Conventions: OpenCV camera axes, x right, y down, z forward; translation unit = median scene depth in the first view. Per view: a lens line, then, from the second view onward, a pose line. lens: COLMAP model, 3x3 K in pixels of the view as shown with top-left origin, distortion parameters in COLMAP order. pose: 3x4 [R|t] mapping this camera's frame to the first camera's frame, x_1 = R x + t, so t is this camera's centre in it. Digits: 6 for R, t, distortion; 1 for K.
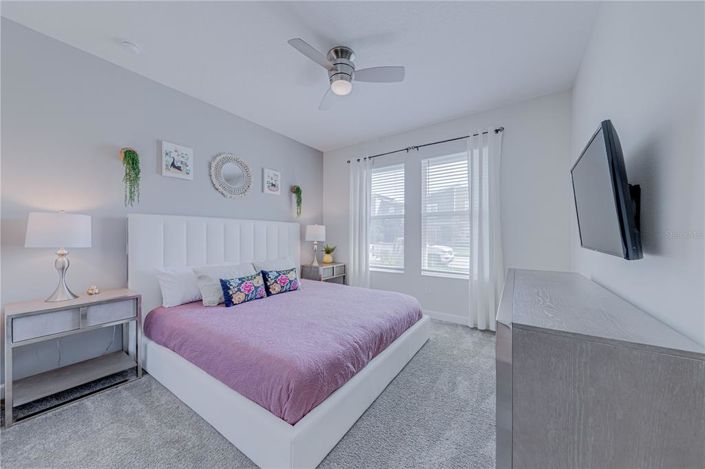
lens RADIAL K [[245.2, 0, 351.5], [0, 245.2, 232.8], [0, 0, 1]] dist [0.003521, -0.000004]
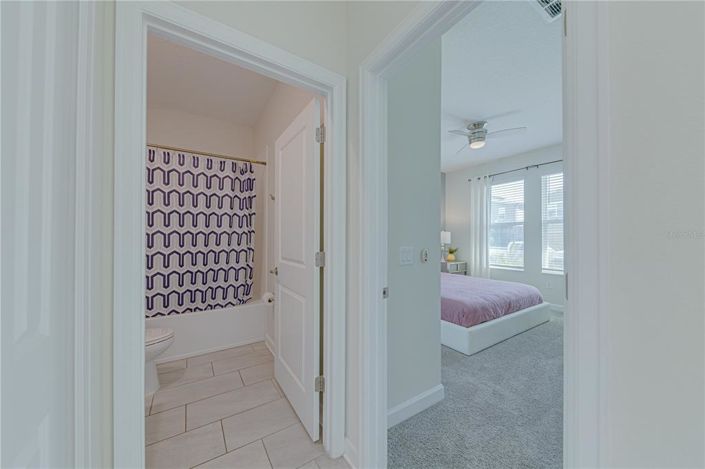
lens RADIAL K [[245.2, 0, 347.2], [0, 245.2, 236.0], [0, 0, 1]] dist [0.003521, -0.000004]
pose [[0.922103, -0.006731, -0.386887, -0.117623], [0.006939, 0.999976, -0.000858, -0.009551], [0.386883, -0.001894, 0.922127, -0.444087]]
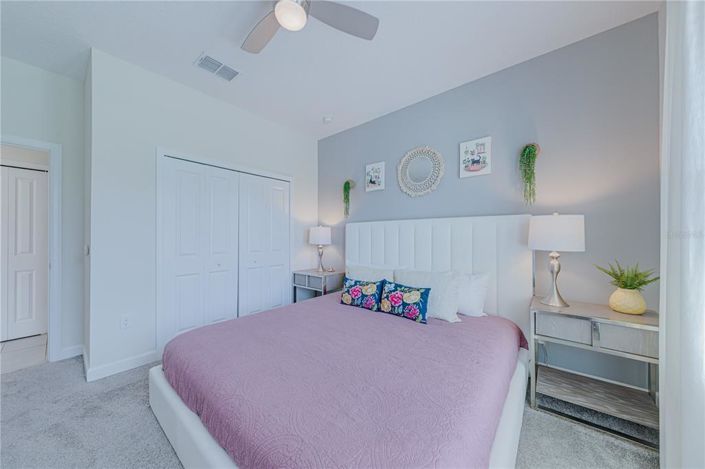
lens RADIAL K [[245.2, 0, 352.5], [0, 245.2, 233.6], [0, 0, 1]] dist [0.003521, -0.000004]
pose [[-0.096929, -0.024894, -0.994980, 0.364822], [0.003679, 0.999671, -0.025370, 0.013646], [0.995285, -0.006120, -0.096805, 0.734562]]
